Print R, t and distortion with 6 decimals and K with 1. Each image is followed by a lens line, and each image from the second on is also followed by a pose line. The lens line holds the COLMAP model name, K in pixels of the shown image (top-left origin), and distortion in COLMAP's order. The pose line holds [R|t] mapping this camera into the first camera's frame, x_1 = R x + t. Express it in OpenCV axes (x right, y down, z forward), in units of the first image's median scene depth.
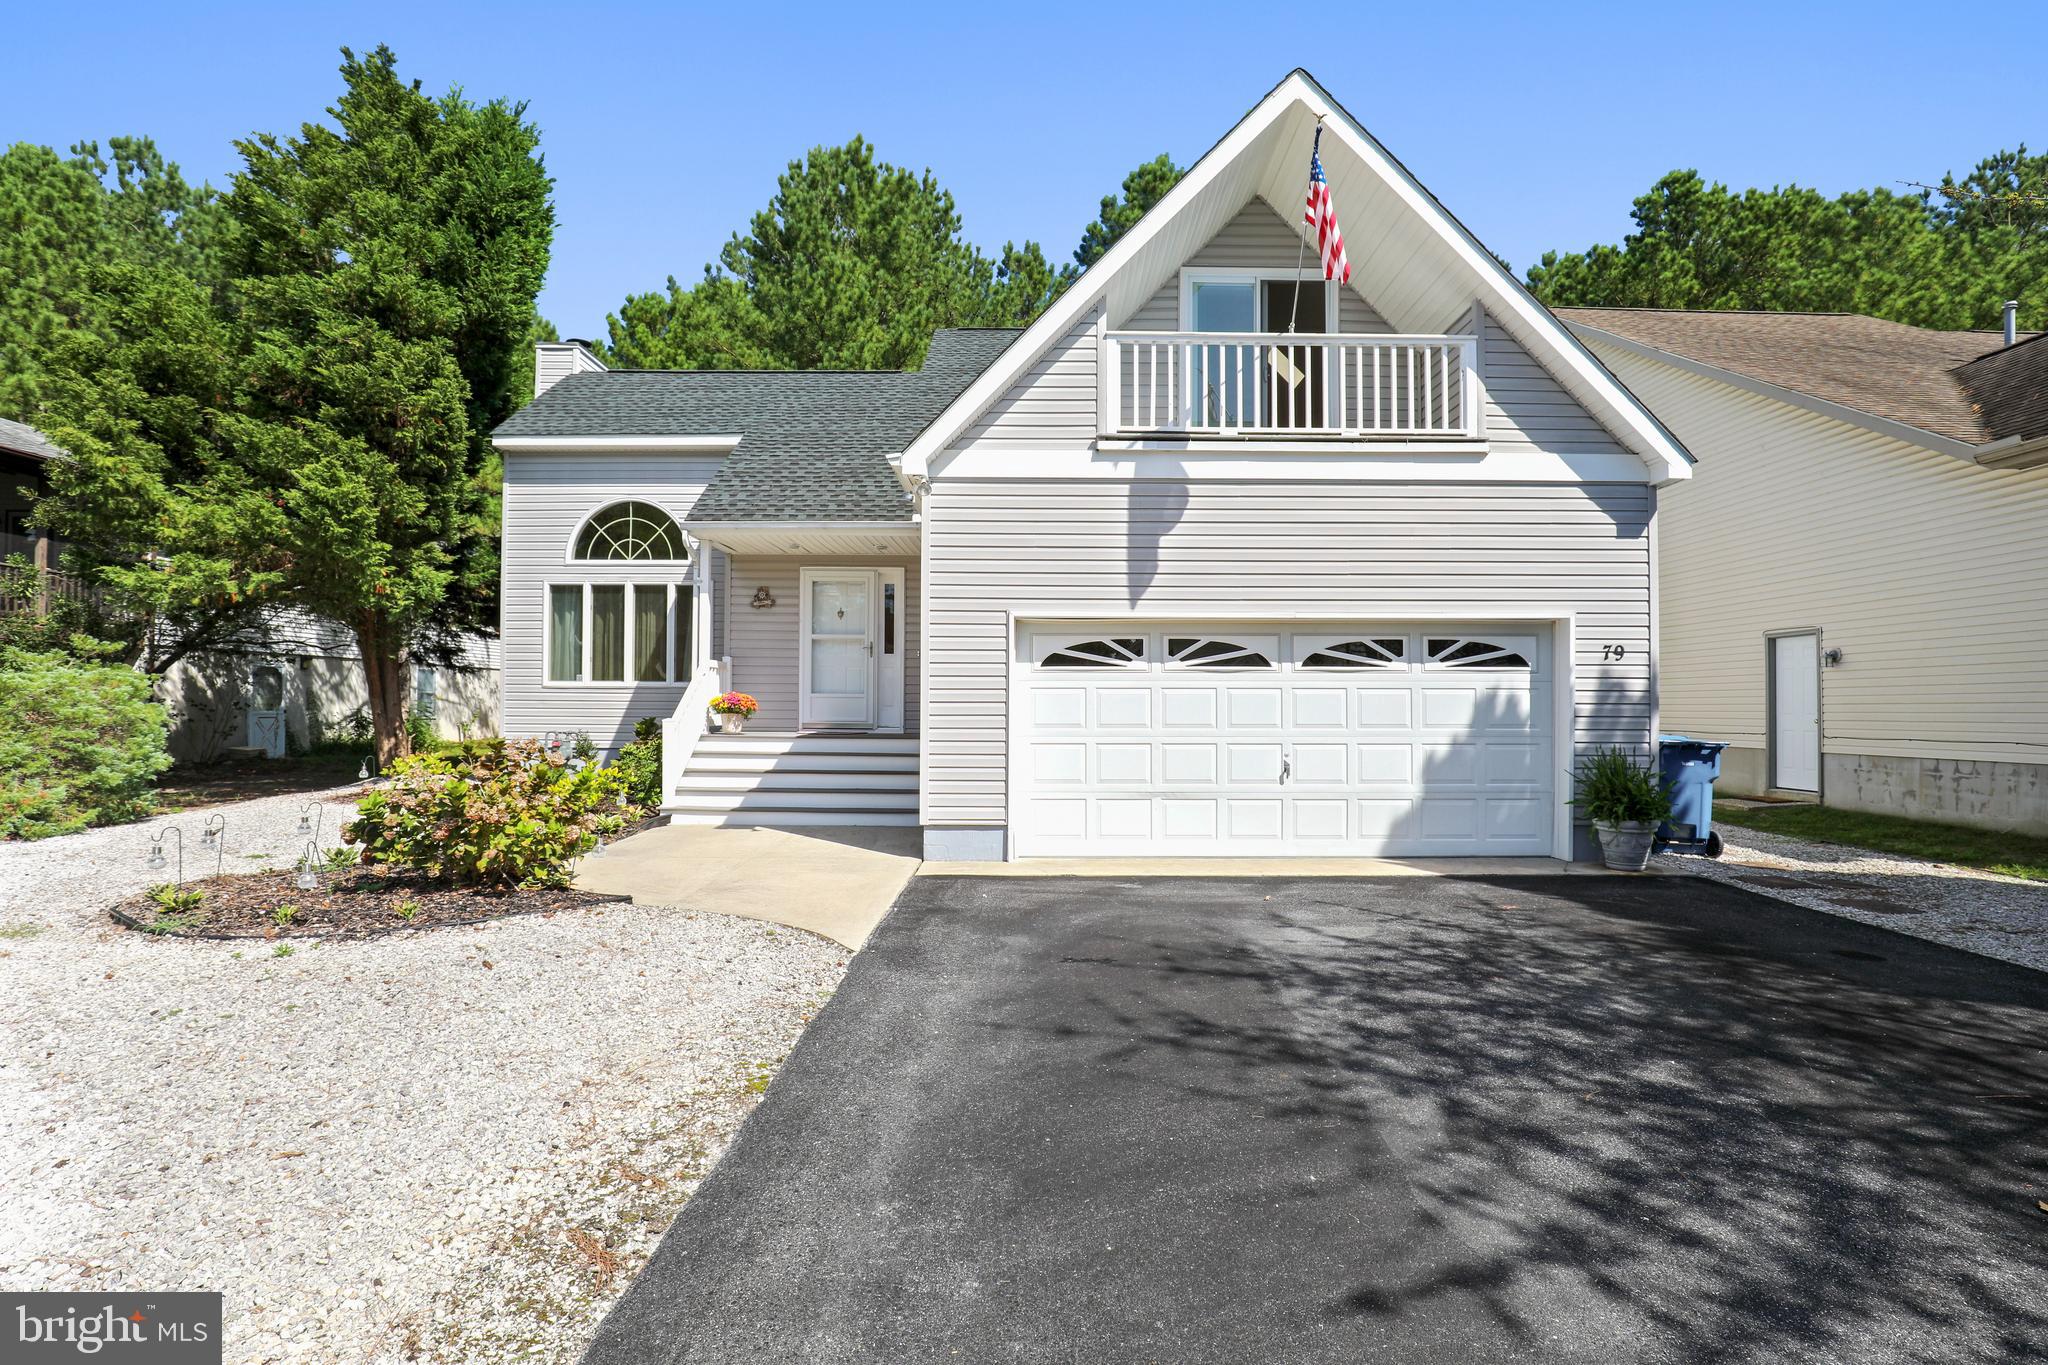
lens RADIAL K [[939.1, 0, 1039.2], [0, 939.1, 687.1], [0, 0, 1]] dist [-0.029886, -0.000304]
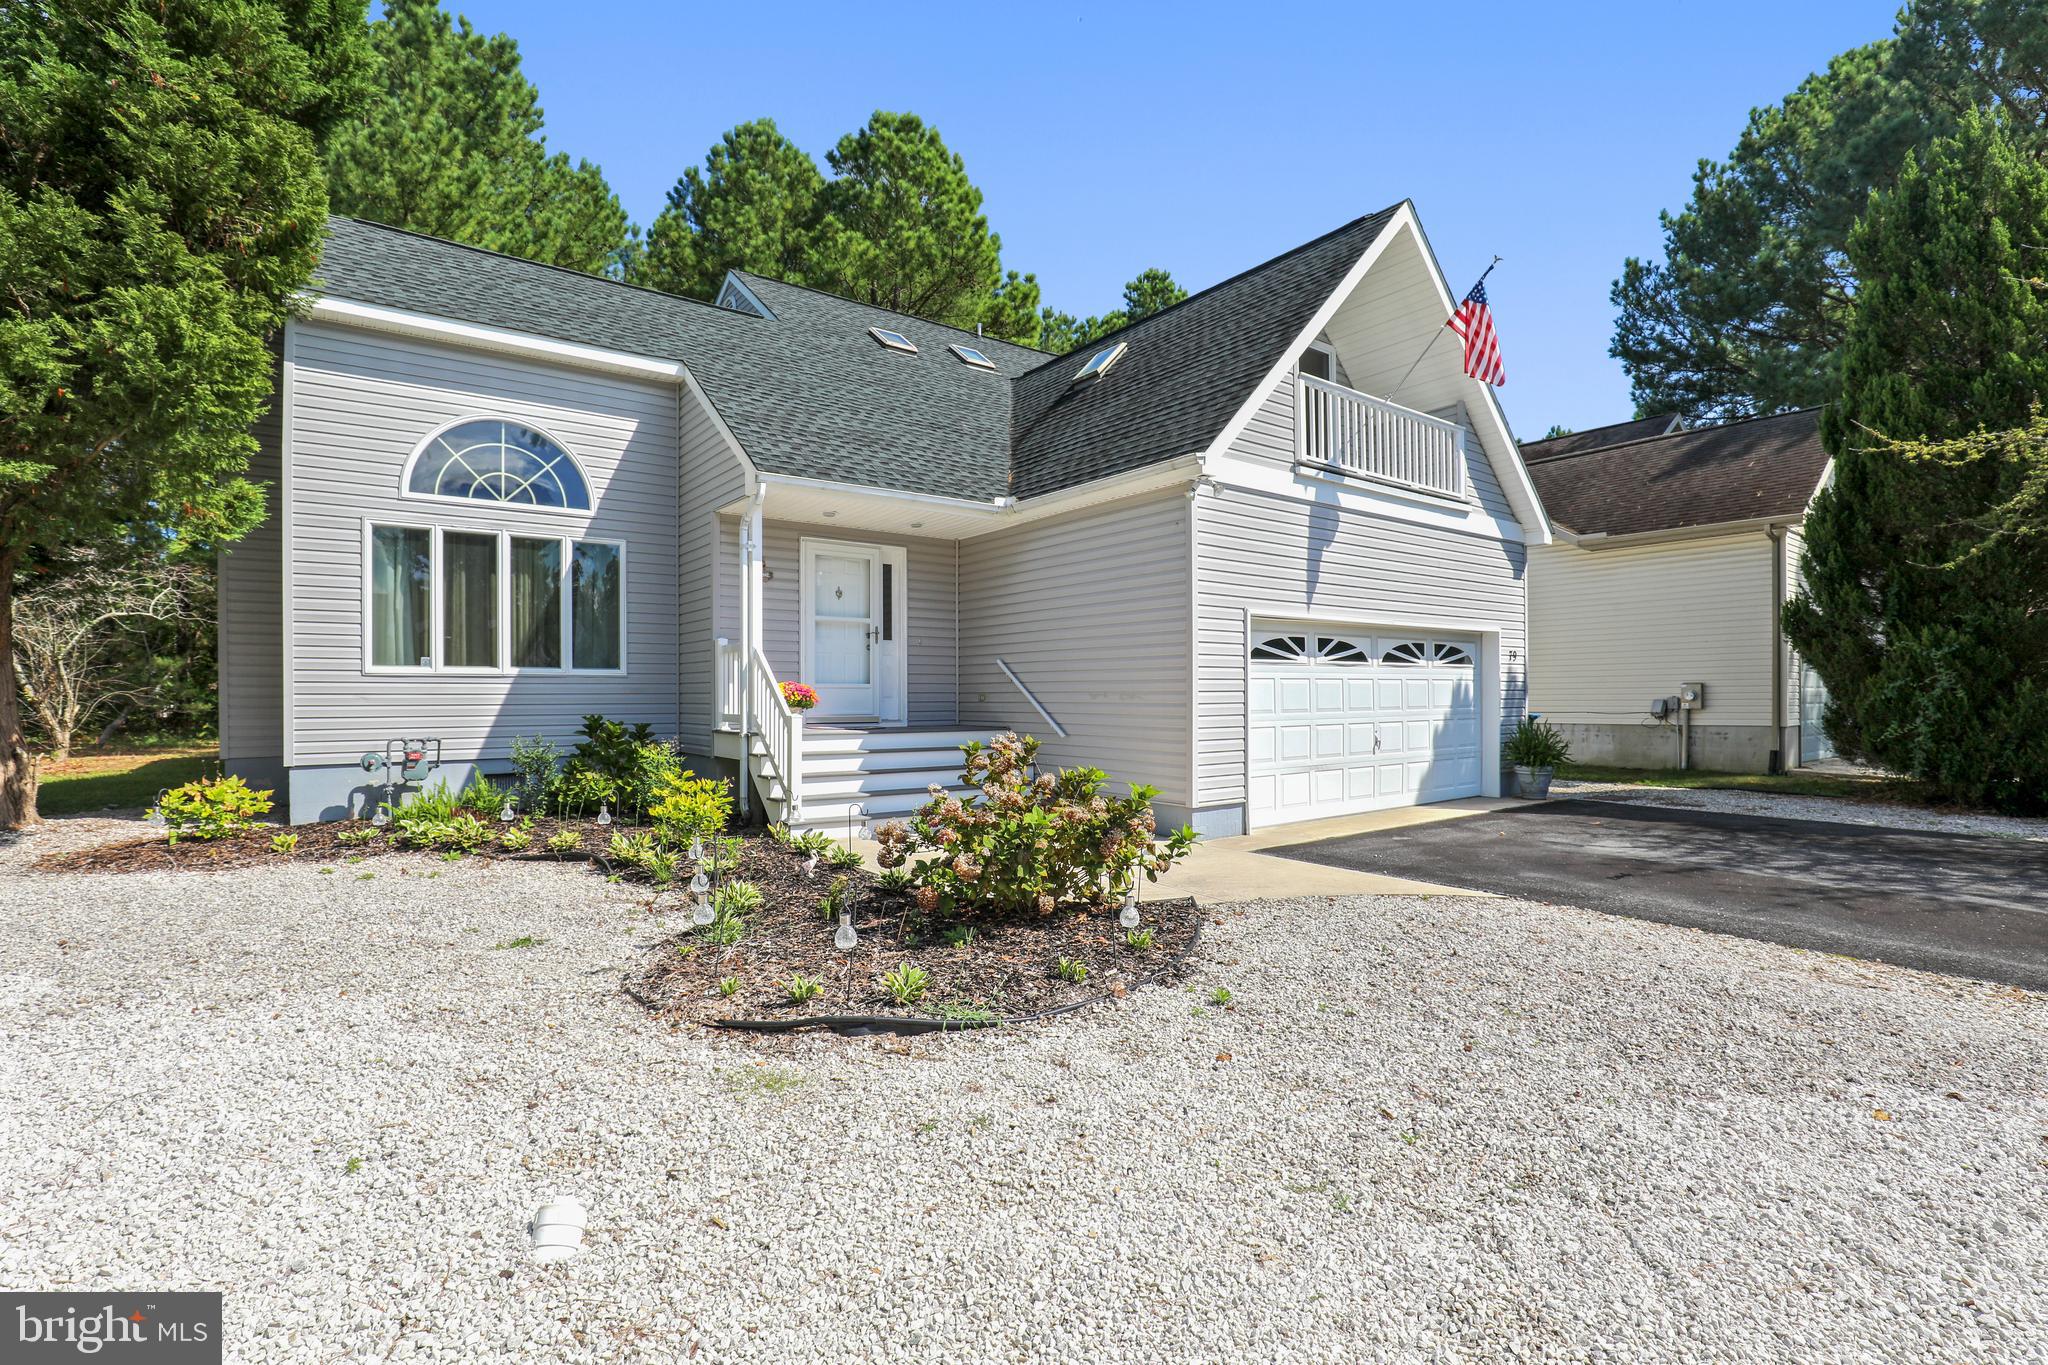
lens RADIAL K [[939.1, 0, 1039.9], [0, 939.1, 688.9], [0, 0, 1]] dist [-0.029886, -0.000304]
pose [[0.796043, -0.004941, 0.605220, -0.872206], [-0.003368, 0.999915, 0.012593, 0.000103], [-0.605231, -0.012063, 0.795959, 0.260340]]
